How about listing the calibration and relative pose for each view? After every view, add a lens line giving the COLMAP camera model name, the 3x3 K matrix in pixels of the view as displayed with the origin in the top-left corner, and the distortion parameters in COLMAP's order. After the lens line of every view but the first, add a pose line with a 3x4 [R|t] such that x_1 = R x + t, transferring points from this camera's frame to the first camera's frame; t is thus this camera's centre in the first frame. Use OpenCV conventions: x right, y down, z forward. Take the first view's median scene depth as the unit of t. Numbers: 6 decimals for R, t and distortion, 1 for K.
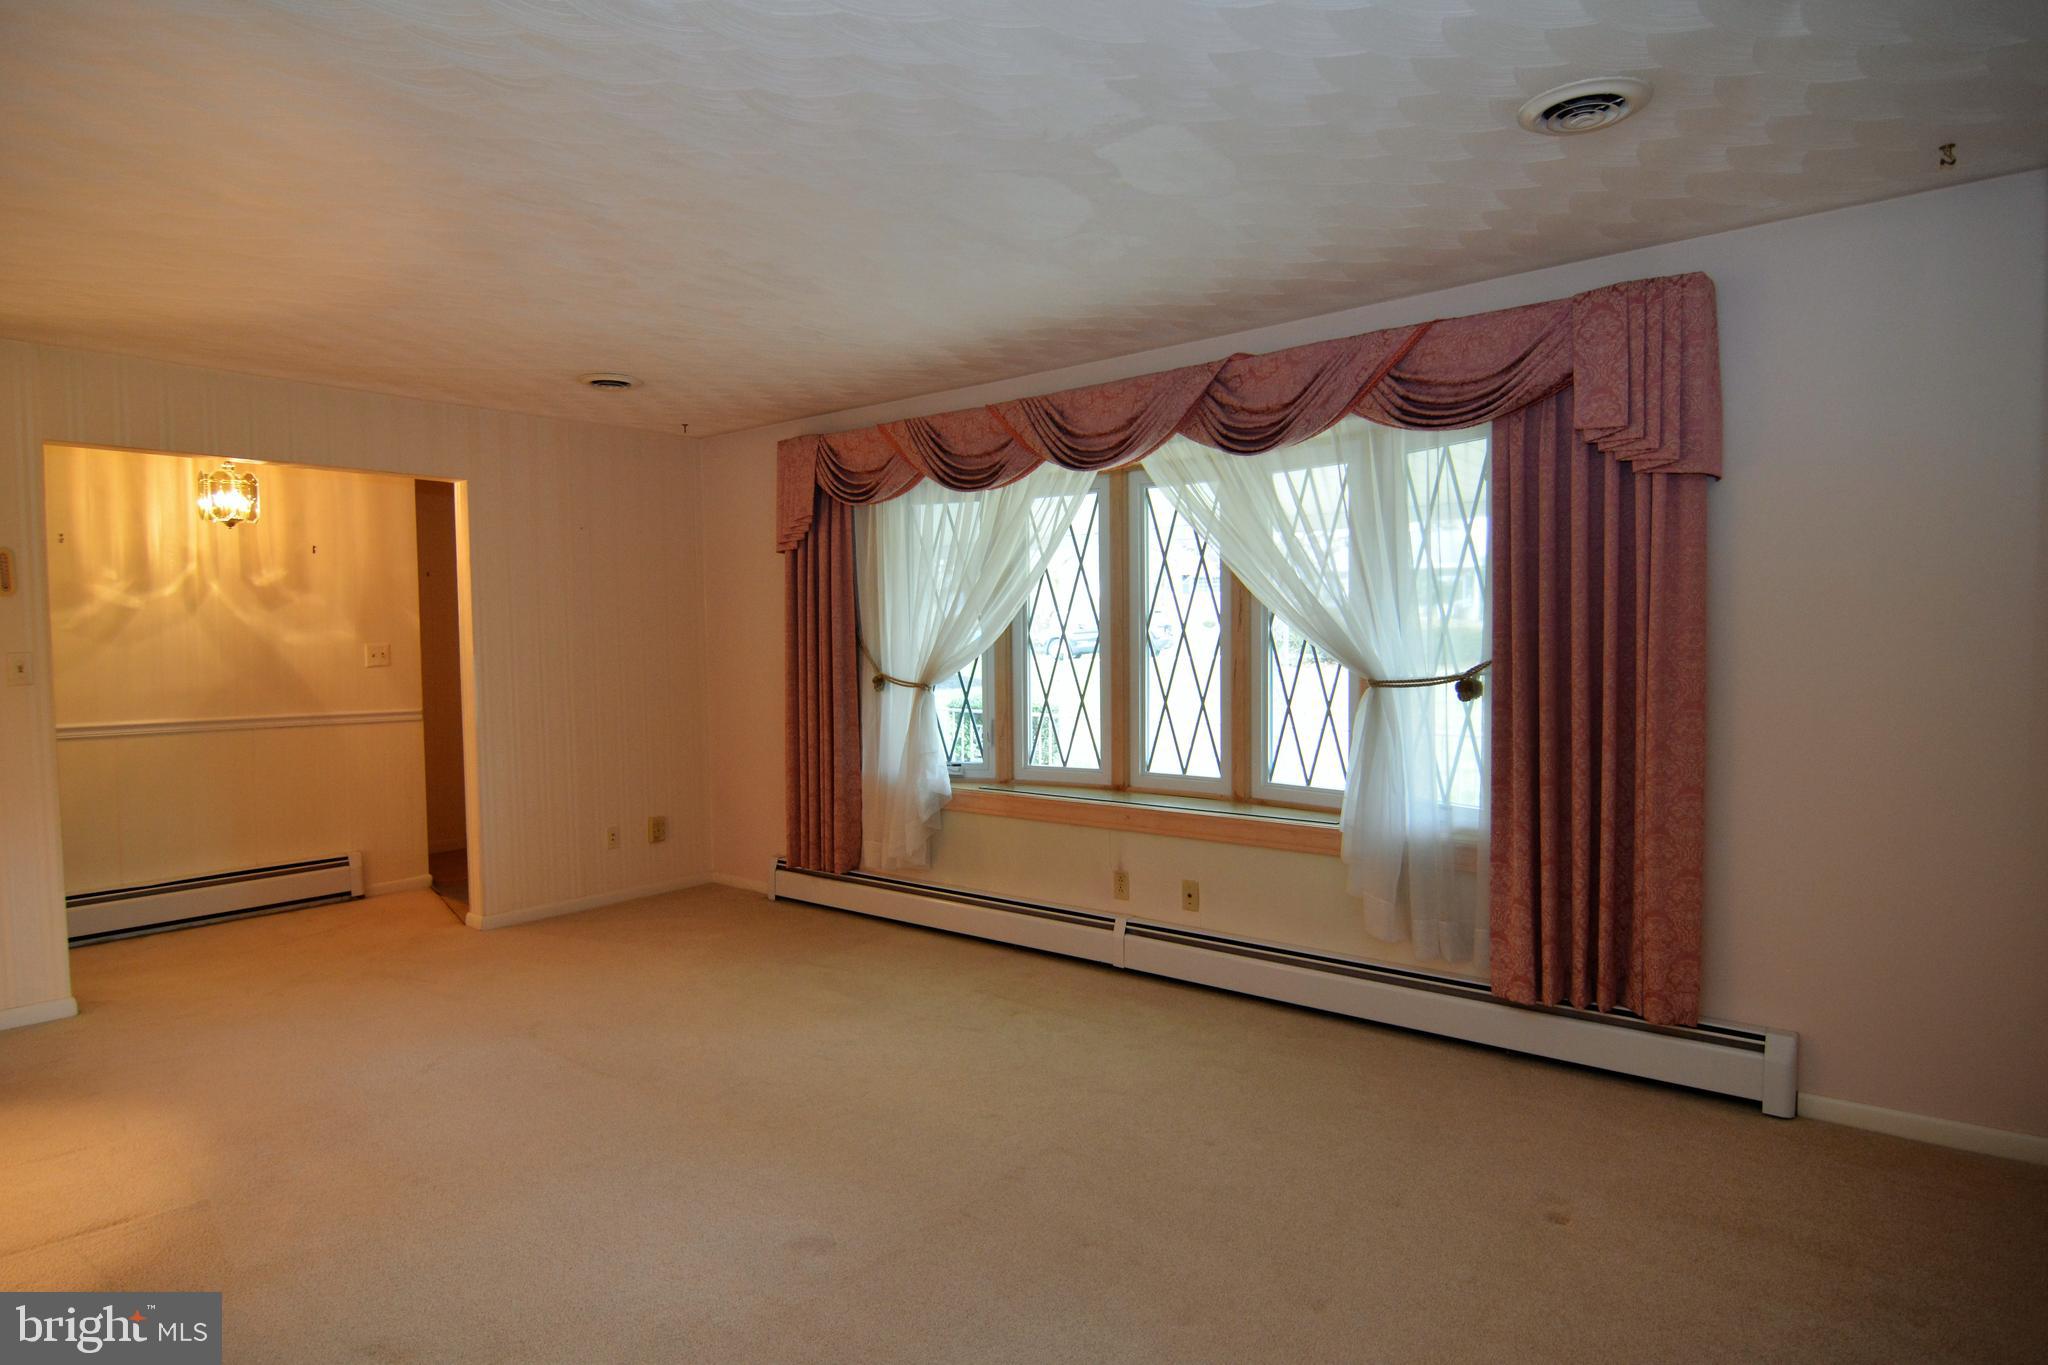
lens RADIAL K [[1096.2, 0, 1024.0], [0, 1096.2, 682.5], [0, 0, 1]] dist [0.001741, -0.014198]
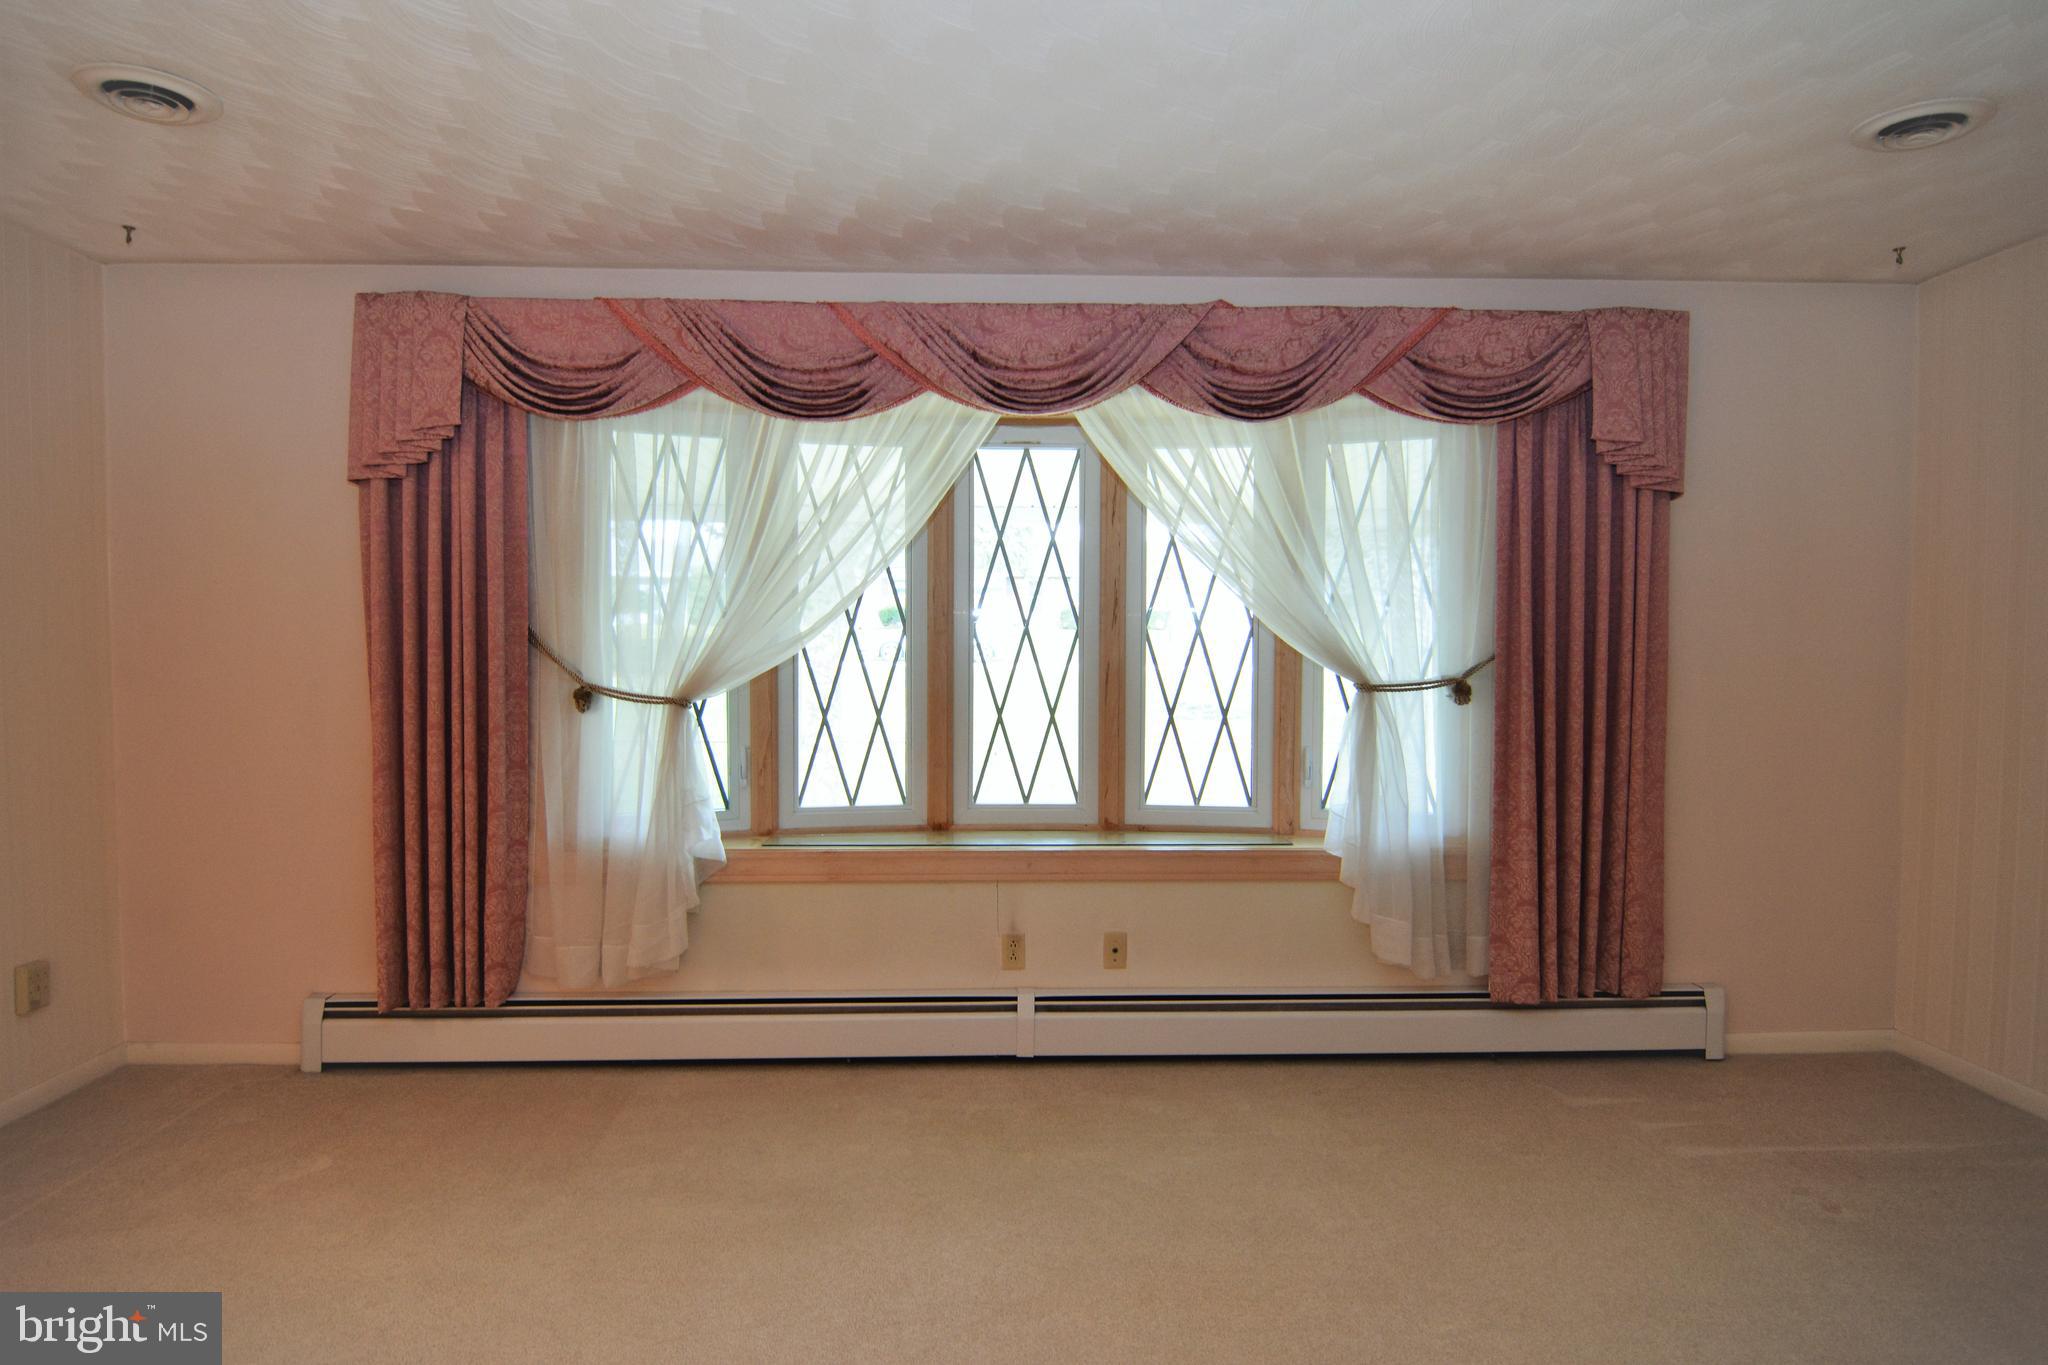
lens RADIAL K [[1179.7, 0, 997.4], [0, 1179.7, 682.0], [0, 0, 1]] dist [0.003327, -0.022664]
pose [[0.763126, -0.011415, 0.646149, -0.482583], [0.014086, 0.999900, 0.001029, -0.008168], [-0.646096, 0.008317, 0.763211, 0.383209]]
